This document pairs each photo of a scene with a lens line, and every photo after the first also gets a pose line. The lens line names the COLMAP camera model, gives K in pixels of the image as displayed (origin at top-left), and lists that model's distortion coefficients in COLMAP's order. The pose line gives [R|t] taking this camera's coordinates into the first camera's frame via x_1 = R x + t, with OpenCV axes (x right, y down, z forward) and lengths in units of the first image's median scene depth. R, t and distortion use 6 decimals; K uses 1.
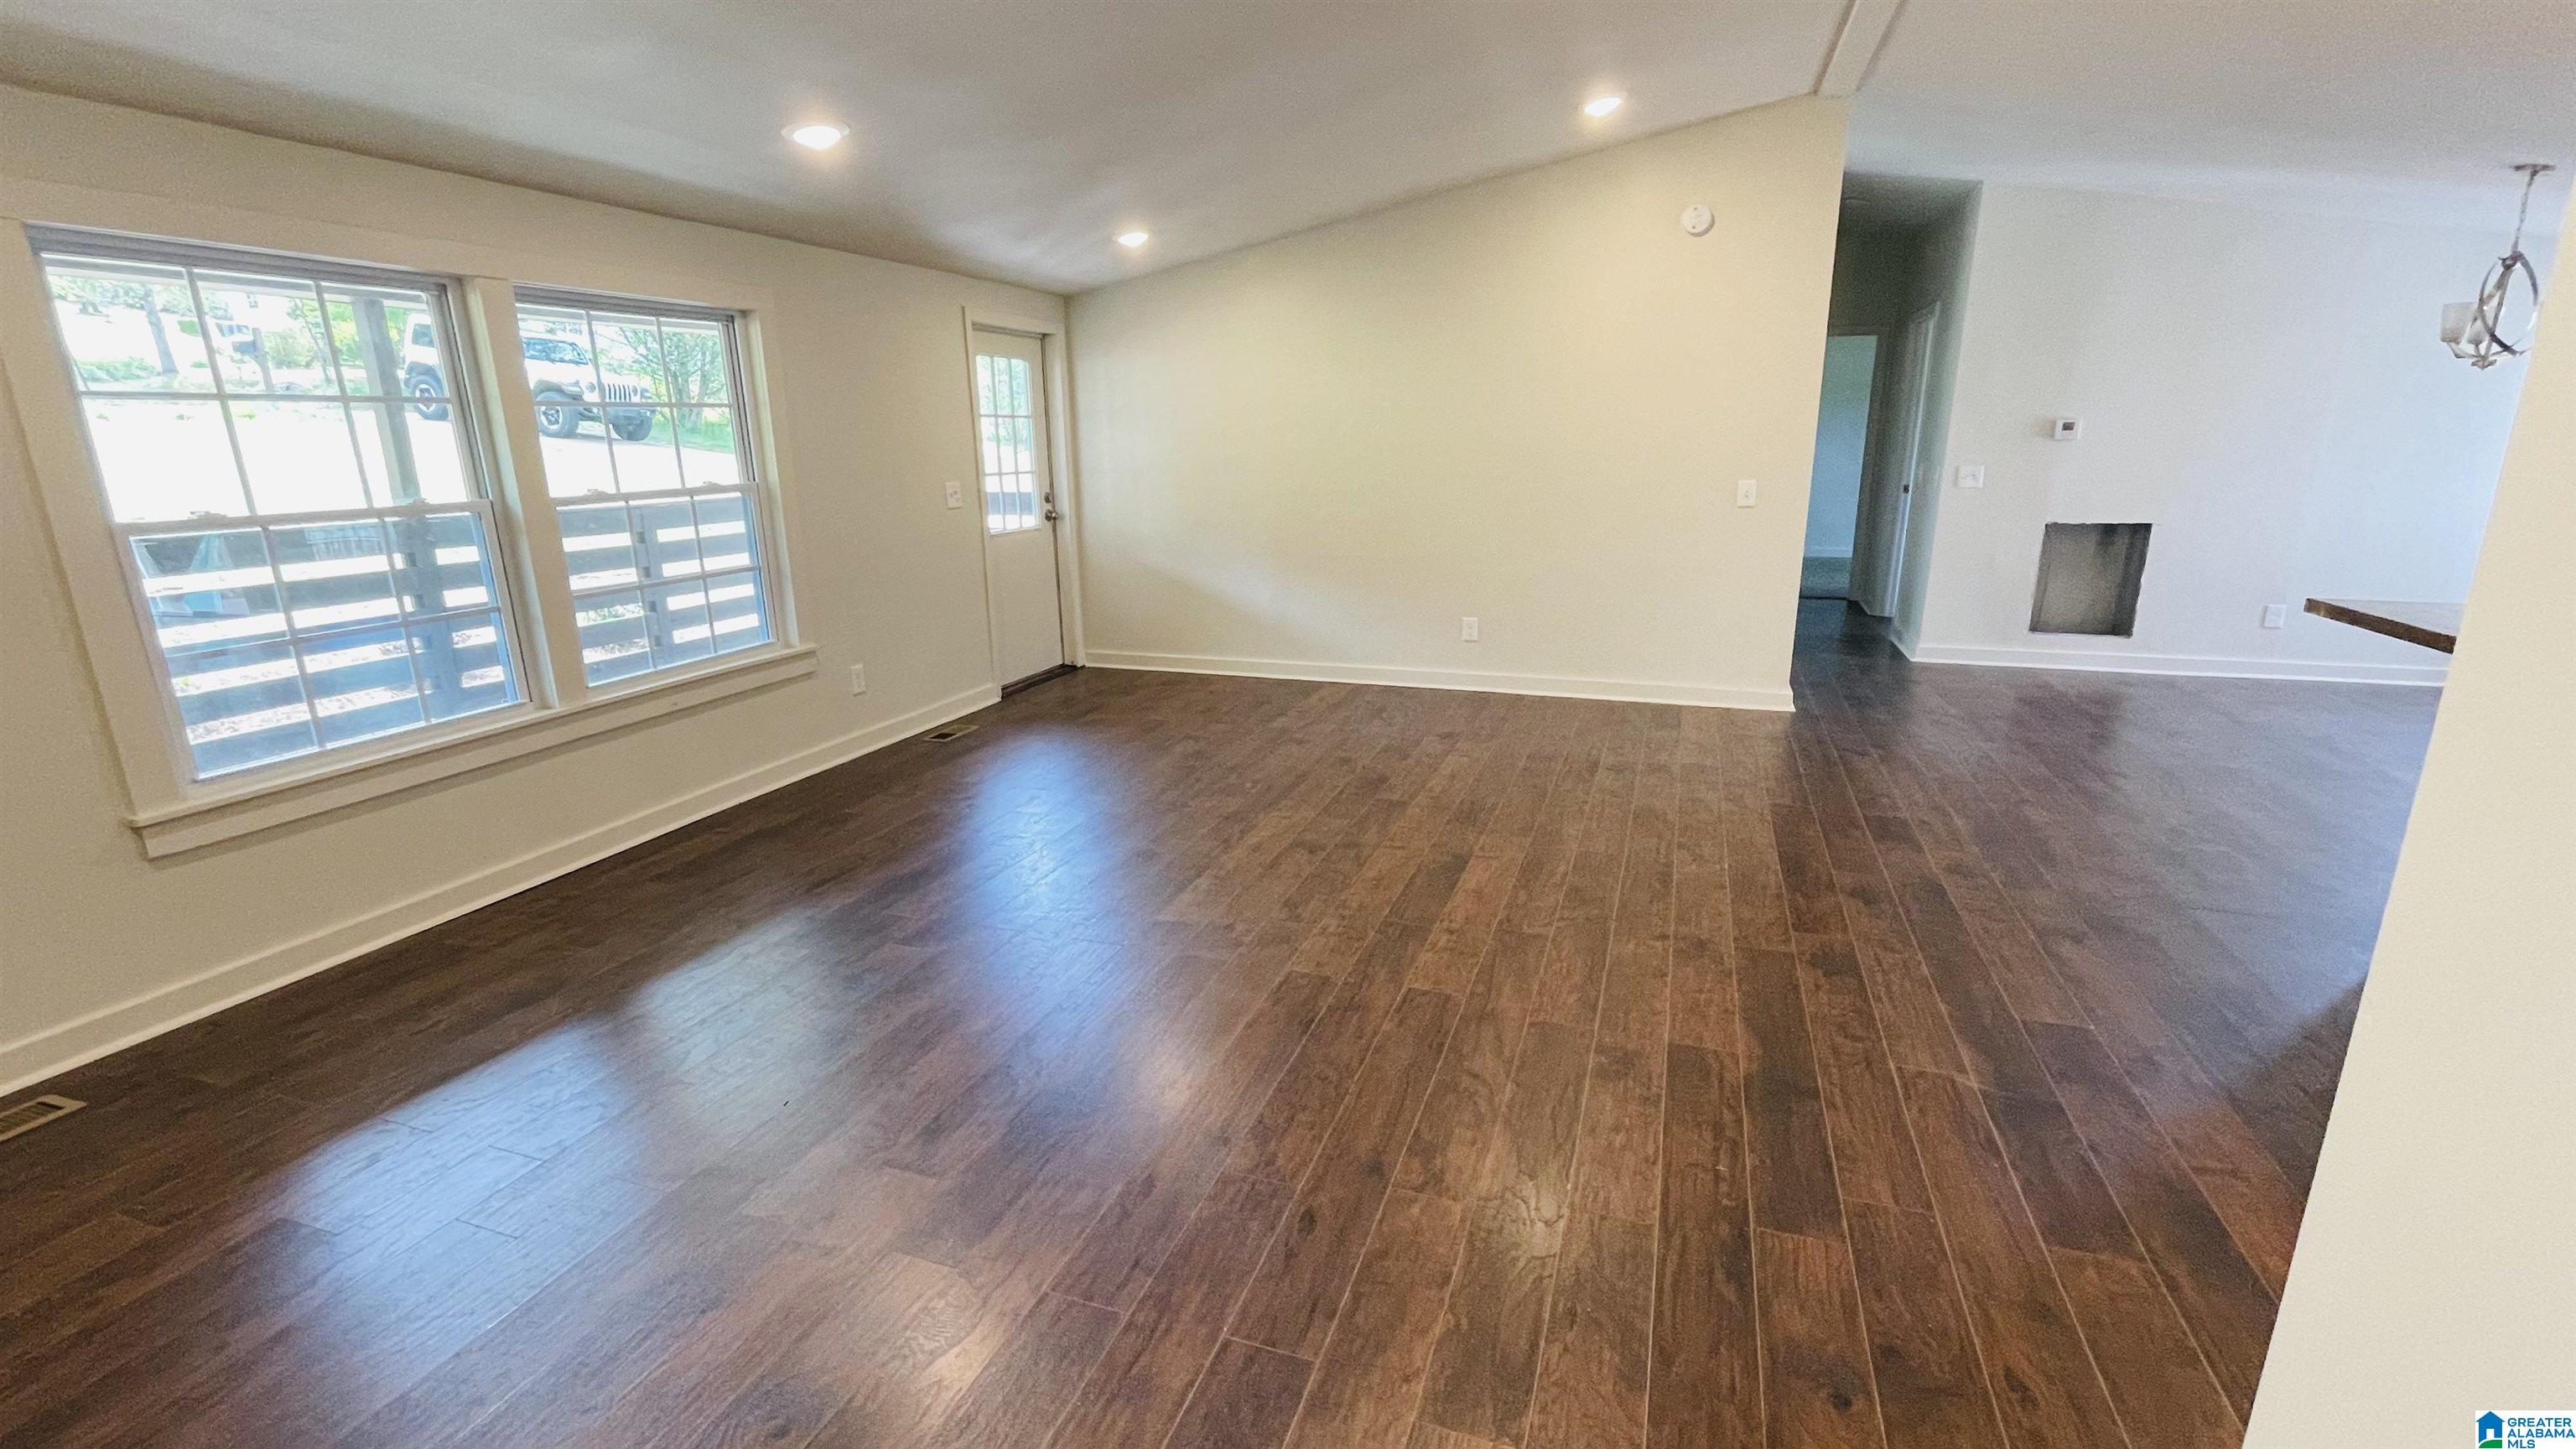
lens RADIAL K [[1130.1, 0, 1288.0], [0, 1130.1, 724.5], [0, 0, 1]] dist [0.001133, -0.016063]
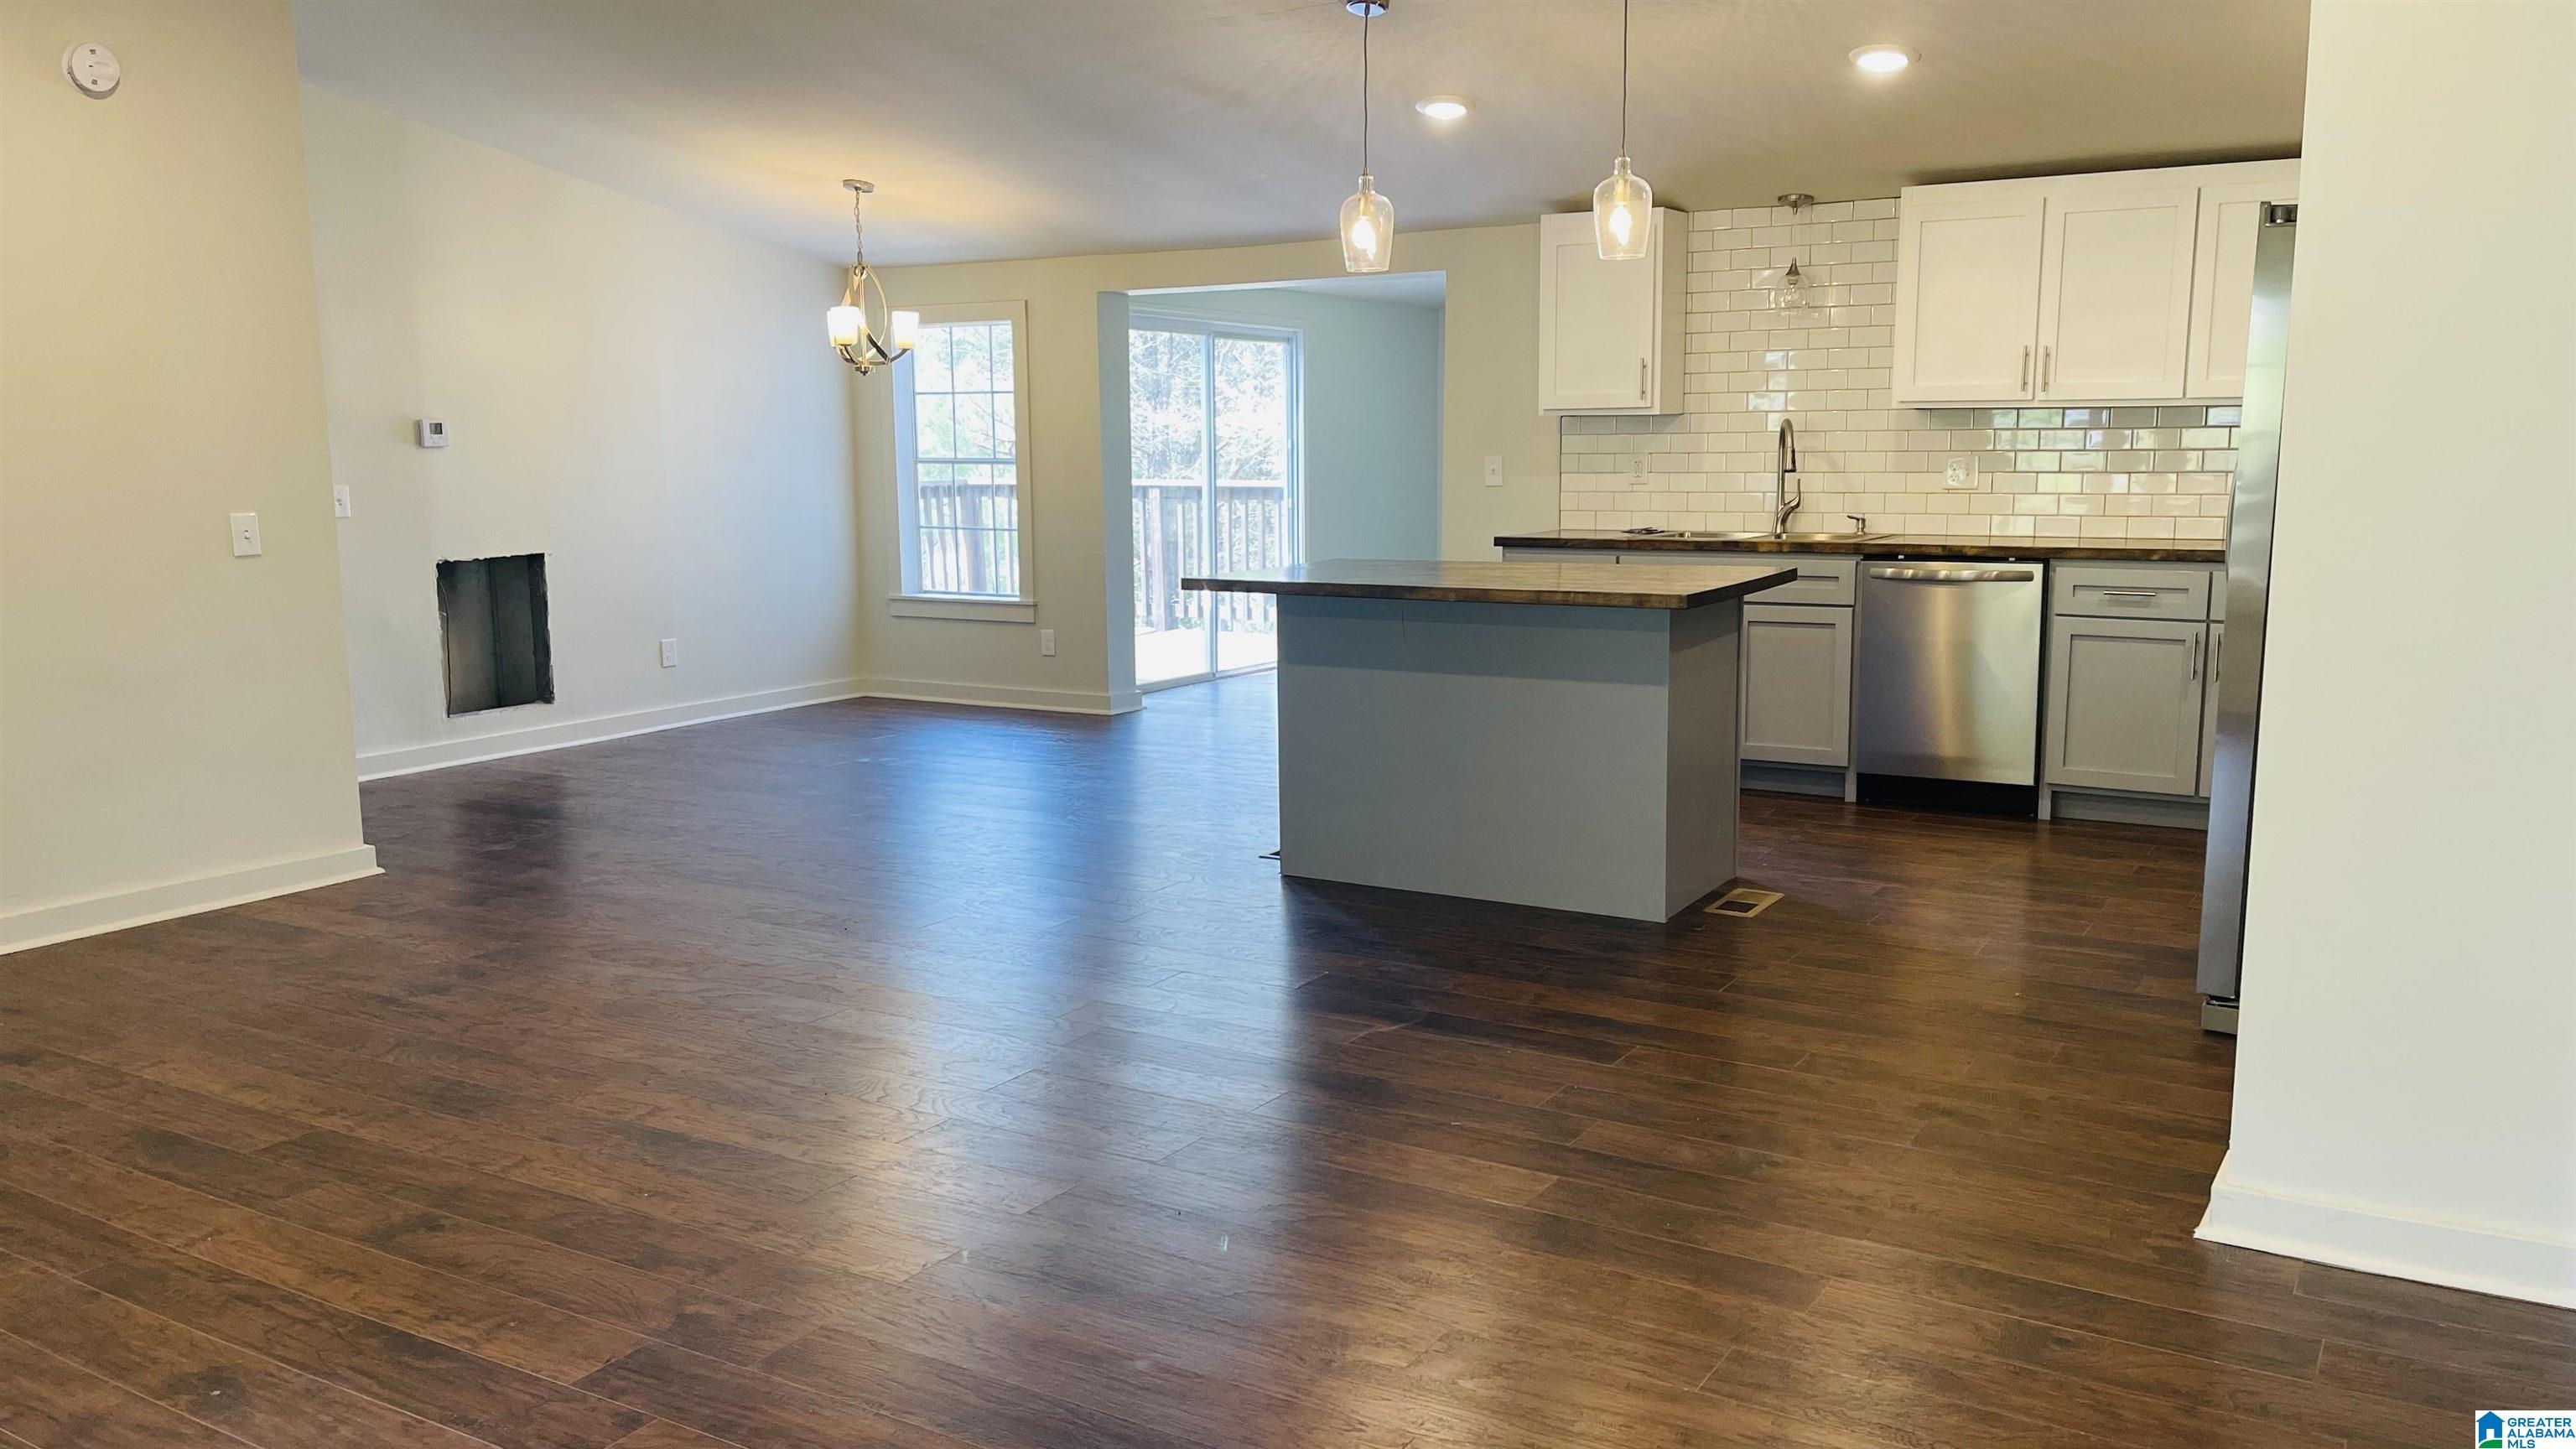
lens RADIAL K [[1934.2, 0, 1281.2], [0, 1934.2, 716.5], [0, 0, 1]] dist [0.070222, -0.116484]
pose [[0.215976, -0.135868, 0.966899, -0.570601], [0.254885, 0.963780, 0.078496, -0.063786], [-0.942543, 0.229495, 0.242784, 0.306650]]
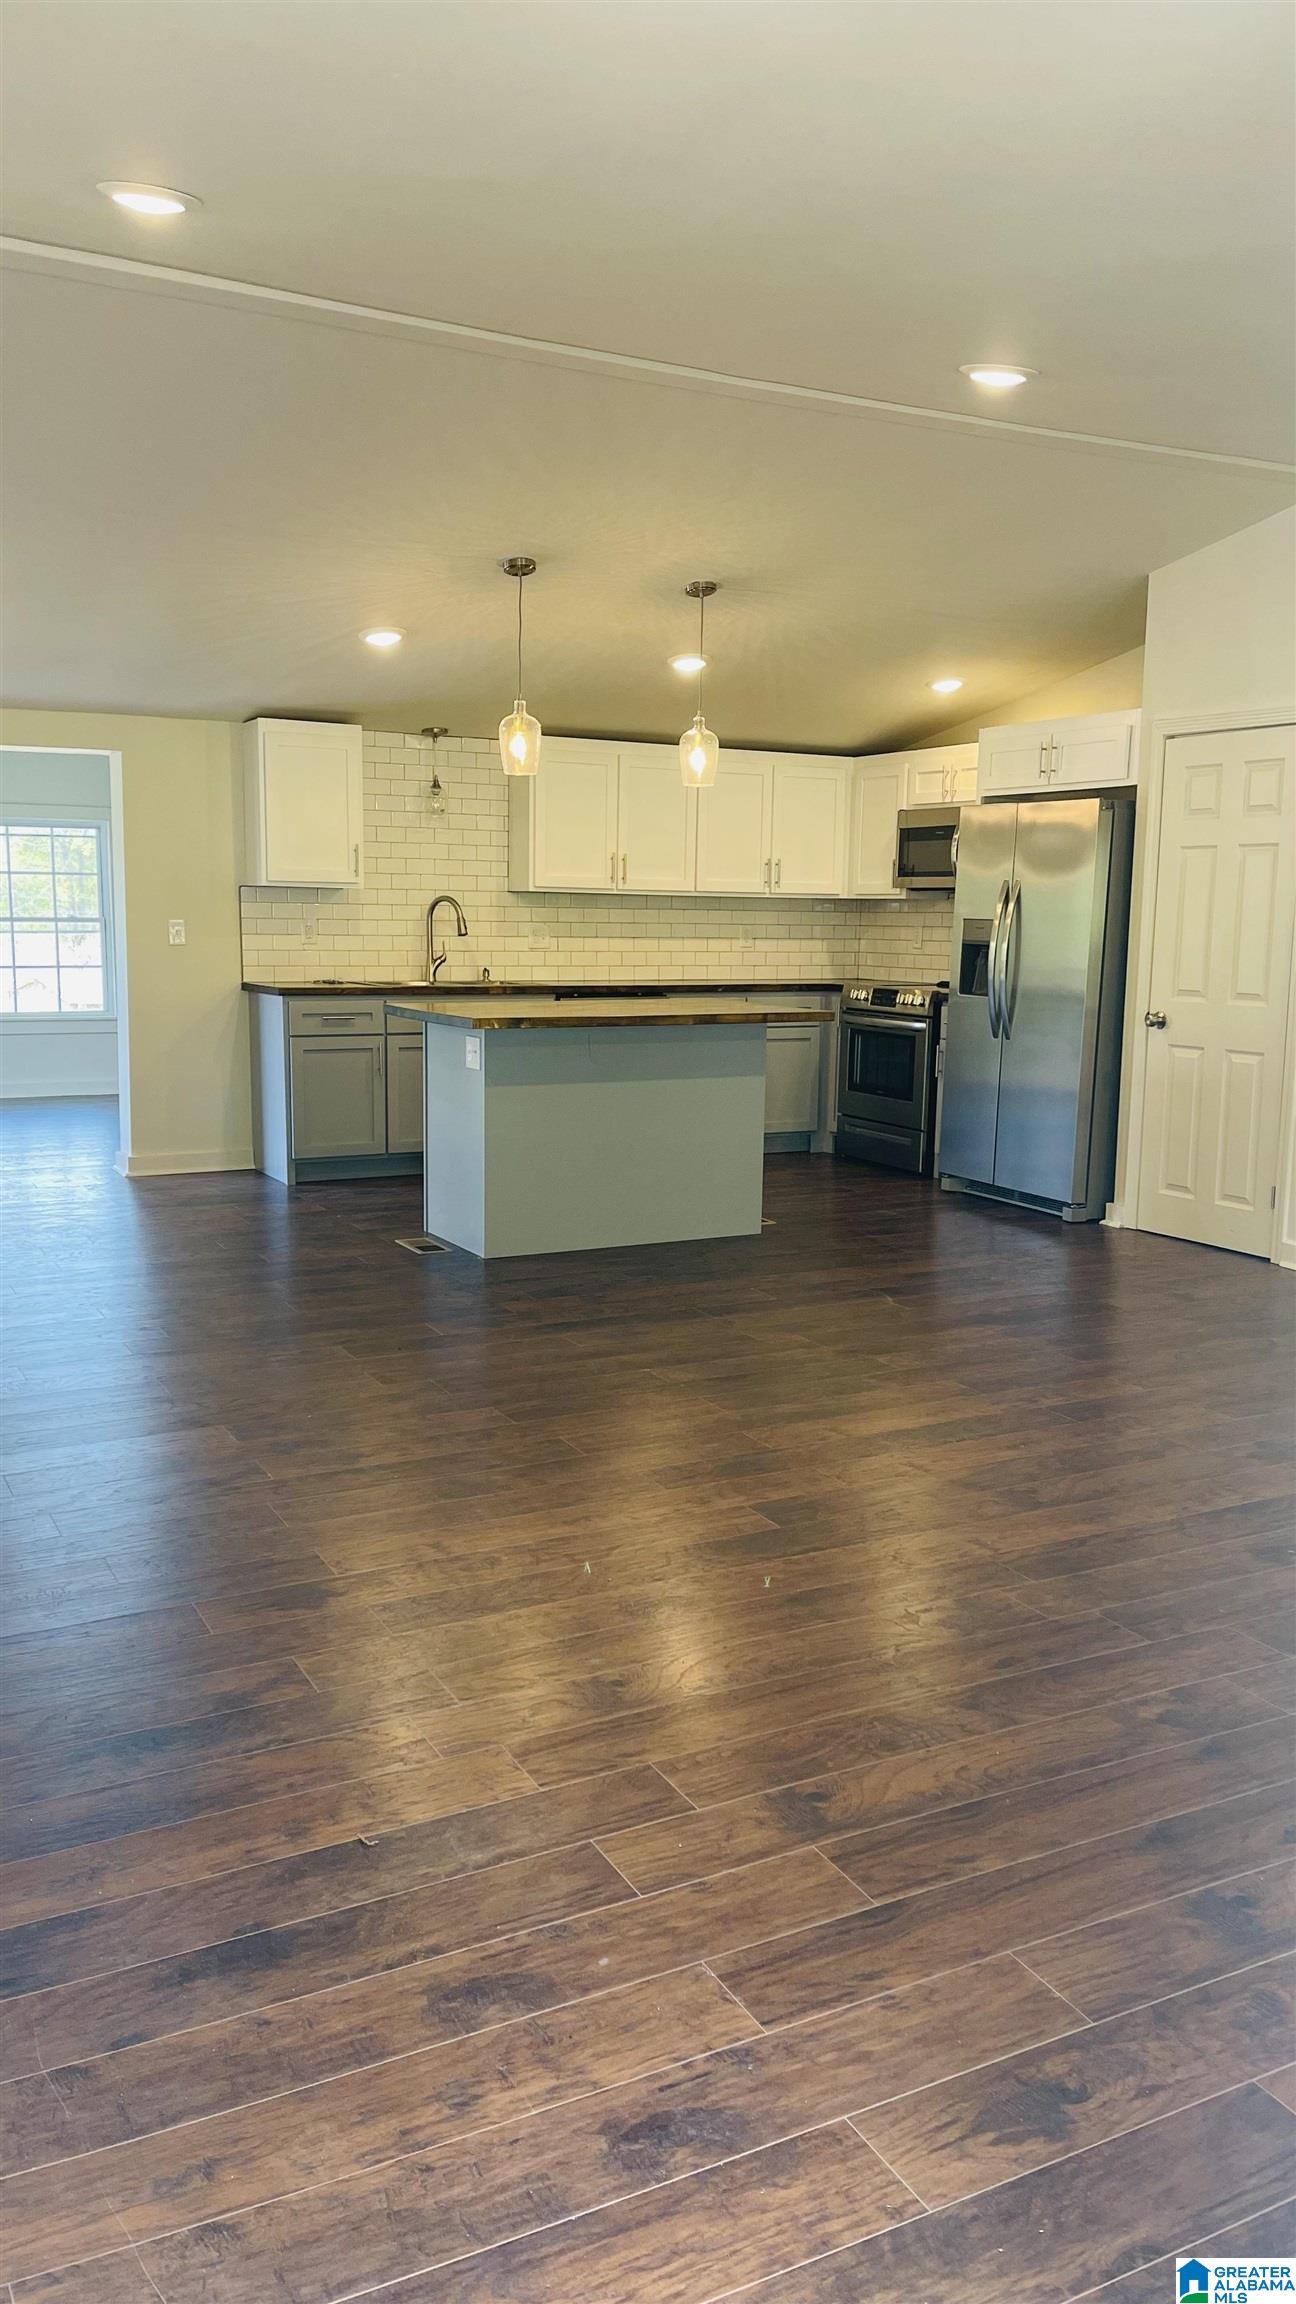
lens RADIAL K [[1730.0, 0, 623.7], [0, 1730.0, 1191.2], [0, 0, 1]] dist [0.070222, -0.116484]
pose [[-0.722766, -0.114858, 0.681482, -0.397834], [0.164866, 0.928966, 0.331424, -0.356694], [-0.671140, 0.351895, -0.652488, 1.438094]]
